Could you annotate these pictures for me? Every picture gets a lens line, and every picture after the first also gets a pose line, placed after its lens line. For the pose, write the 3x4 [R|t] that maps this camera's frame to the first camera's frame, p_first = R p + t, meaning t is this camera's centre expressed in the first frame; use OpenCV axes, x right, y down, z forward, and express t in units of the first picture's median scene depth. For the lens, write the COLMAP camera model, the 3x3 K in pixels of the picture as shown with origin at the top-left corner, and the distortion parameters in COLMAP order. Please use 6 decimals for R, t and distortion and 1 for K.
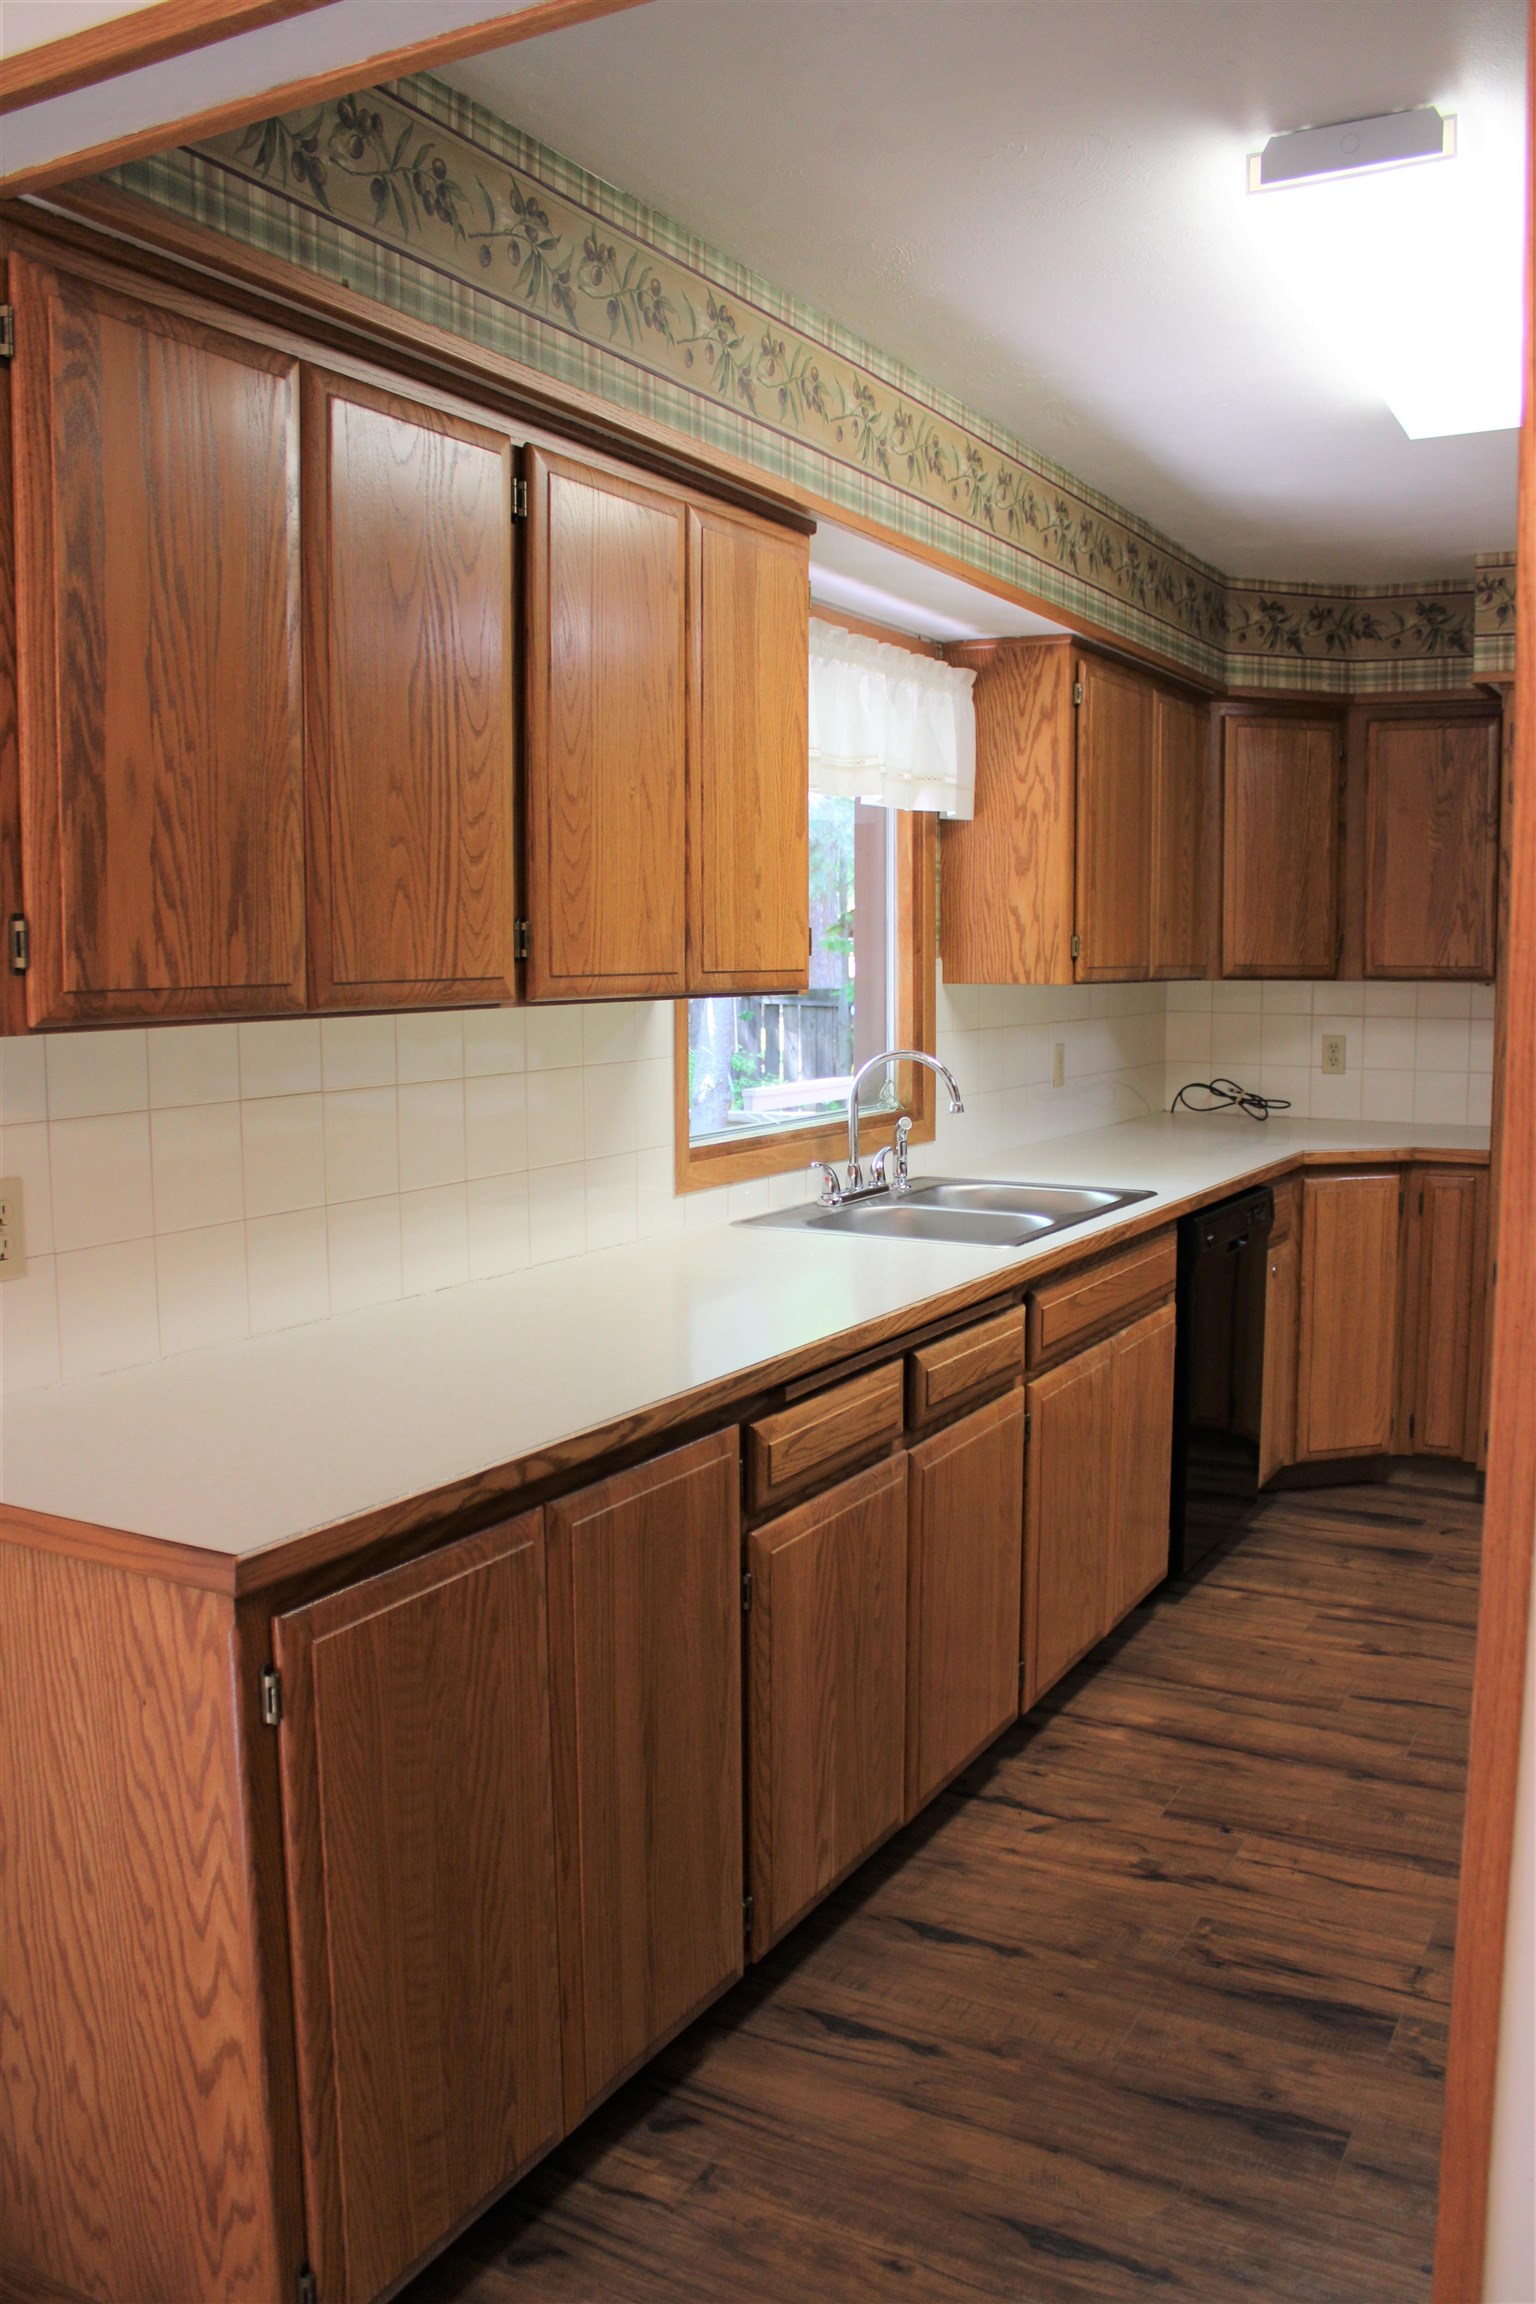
lens RADIAL K [[1890.8, 0, 773.5], [0, 1890.8, 1167.6], [0, 0, 1]] dist [-0.169862, 0.145601]
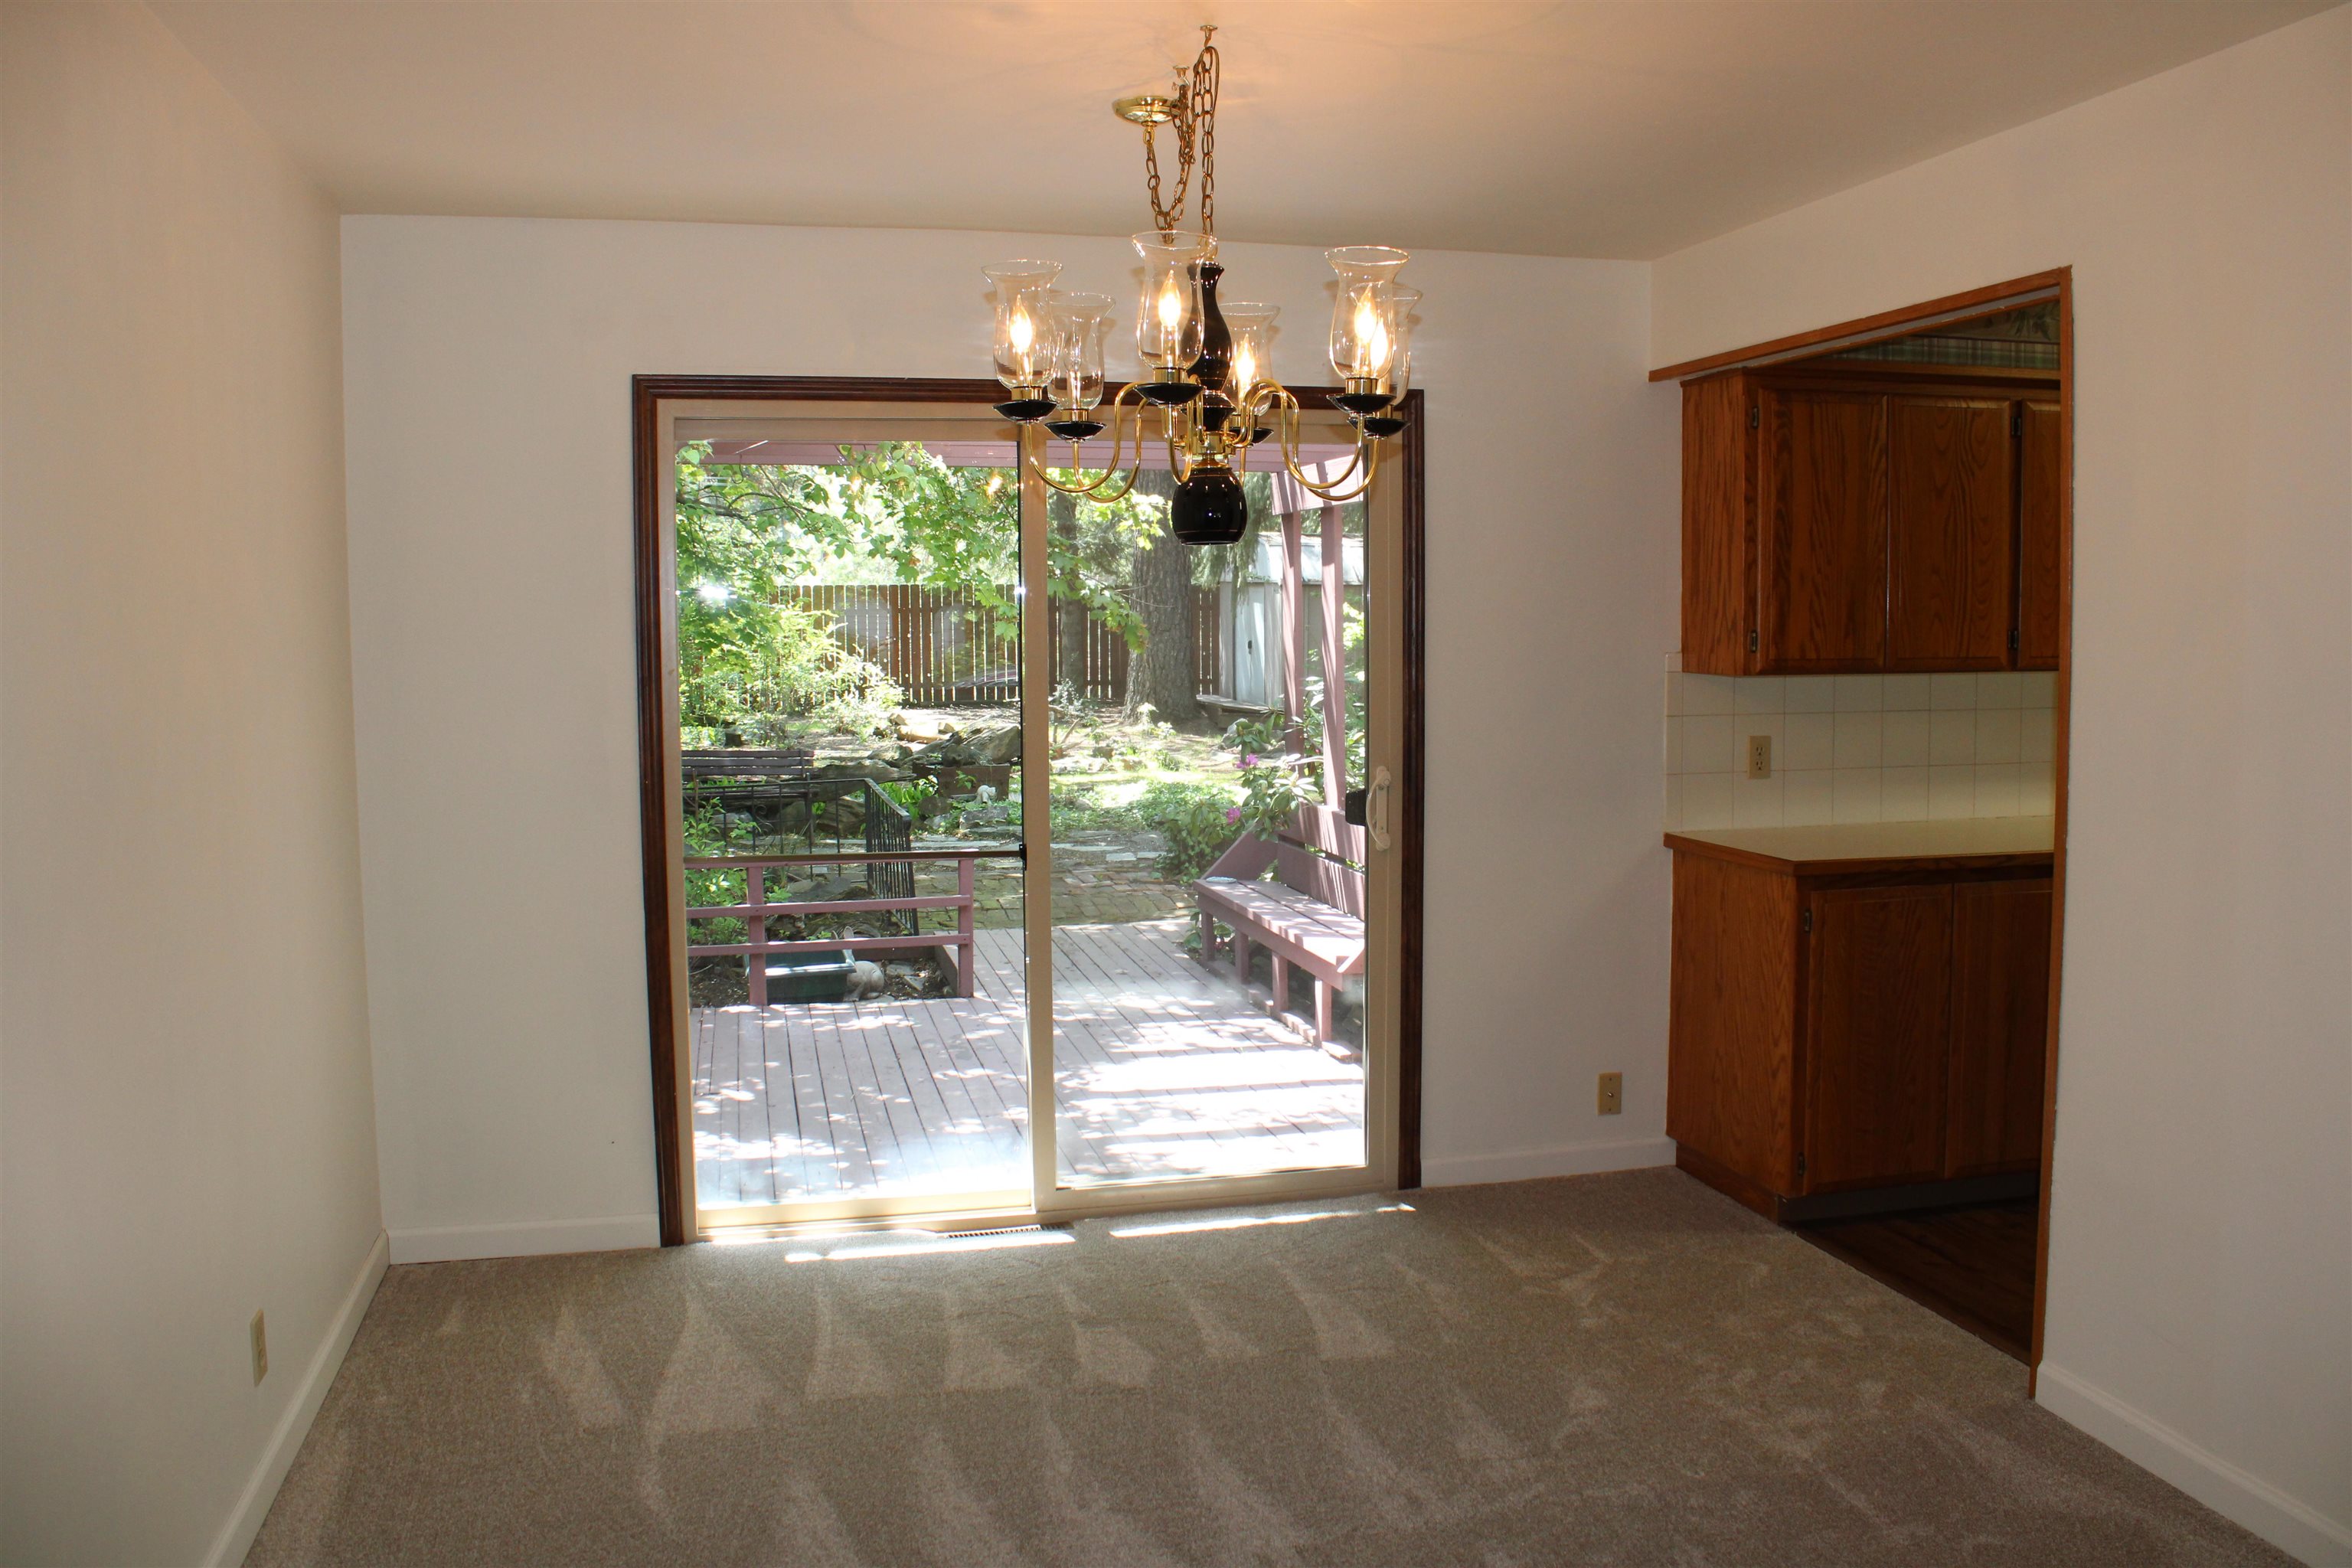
lens RADIAL K [[1930.2, 0, 1189.6], [0, 1930.2, 793.4], [0, 0, 1]] dist [-0.169862, 0.145601]
pose [[0.680170, 0.060032, -0.730592, 1.022696], [-0.076326, 0.997024, 0.010866, 0.126175], [0.729070, 0.048372, 0.682728, -1.416147]]
